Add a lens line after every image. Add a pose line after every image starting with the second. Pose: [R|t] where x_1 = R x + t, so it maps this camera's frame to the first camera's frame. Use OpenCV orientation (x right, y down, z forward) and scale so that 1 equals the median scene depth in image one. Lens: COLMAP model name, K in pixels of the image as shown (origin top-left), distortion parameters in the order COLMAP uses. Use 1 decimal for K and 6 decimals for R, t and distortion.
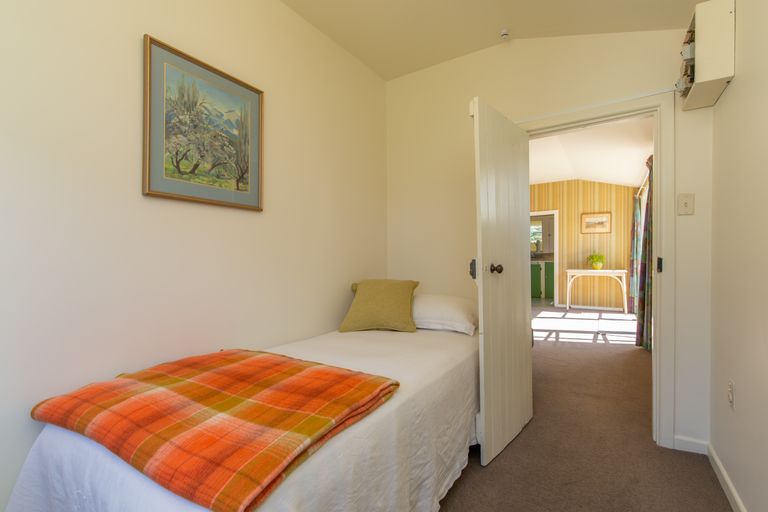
lens RADIAL K [[352.1, 0, 383.3], [0, 352.1, 255.6], [0, 0, 1]] dist [-0.003368, -0.001674]
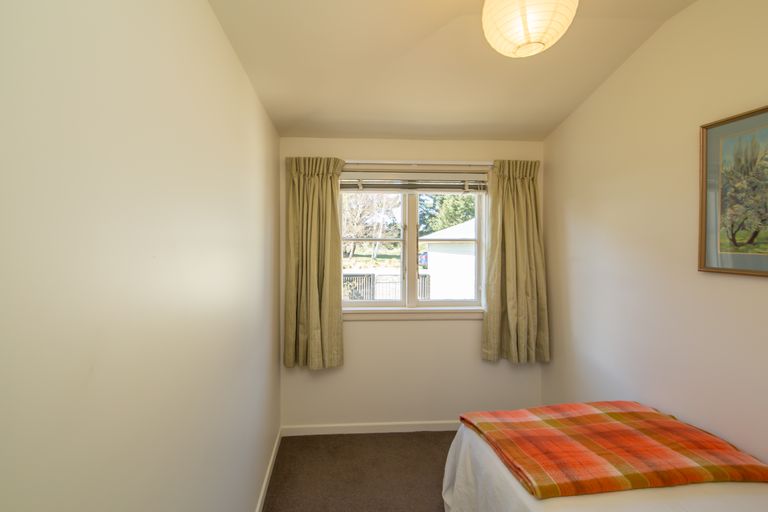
lens RADIAL K [[352.1, 0, 384.1], [0, 352.1, 251.5], [0, 0, 1]] dist [-0.003368, -0.001674]
pose [[-0.746899, 0.009053, -0.664876, 0.710342], [-0.002077, 0.999871, 0.015948, -0.222446], [0.664934, 0.013292, -0.746784, 1.030839]]
